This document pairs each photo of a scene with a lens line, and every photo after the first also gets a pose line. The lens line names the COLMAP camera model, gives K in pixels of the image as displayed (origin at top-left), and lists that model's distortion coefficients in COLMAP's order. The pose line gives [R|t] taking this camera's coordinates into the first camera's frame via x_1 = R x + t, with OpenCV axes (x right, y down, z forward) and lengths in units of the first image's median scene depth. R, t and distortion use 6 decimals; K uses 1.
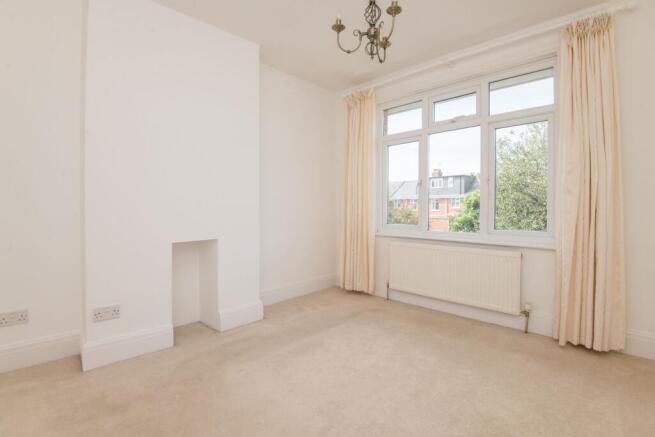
lens RADIAL K [[314.9, 0, 321.0], [0, 314.9, 220.7], [0, 0, 1]] dist [-0.000091, -0.019772]
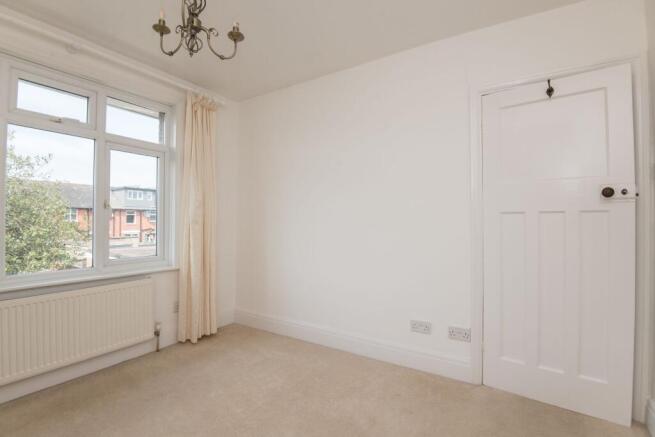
lens RADIAL K [[315.2, 0, 317.8], [0, 315.2, 216.4], [0, 0, 1]] dist [-0.002284, -0.019852]
pose [[-0.232689, 0.009020, 0.972509, -0.463874], [0.029564, 0.999560, -0.002197, -0.075926], [-0.972102, 0.028240, -0.232854, 0.628048]]
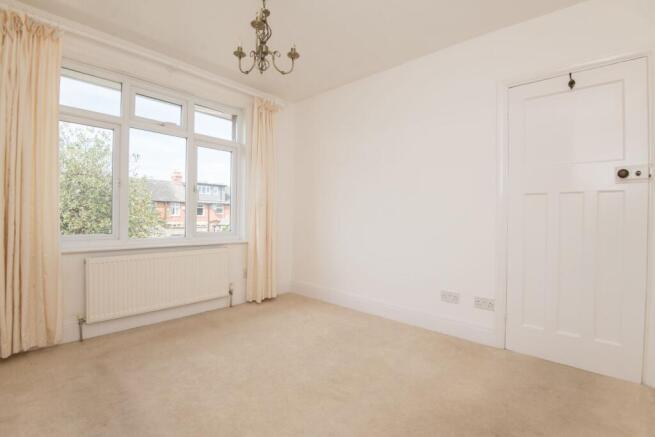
lens RADIAL K [[314.9, 0, 321.0], [0, 314.9, 220.7], [0, 0, 1]] dist [-0.000091, -0.019772]
pose [[-0.070607, -0.017873, 0.997344, -0.639650], [0.018979, 0.999634, 0.019257, -0.027981], [-0.997324, 0.020288, -0.070242, 0.625957]]
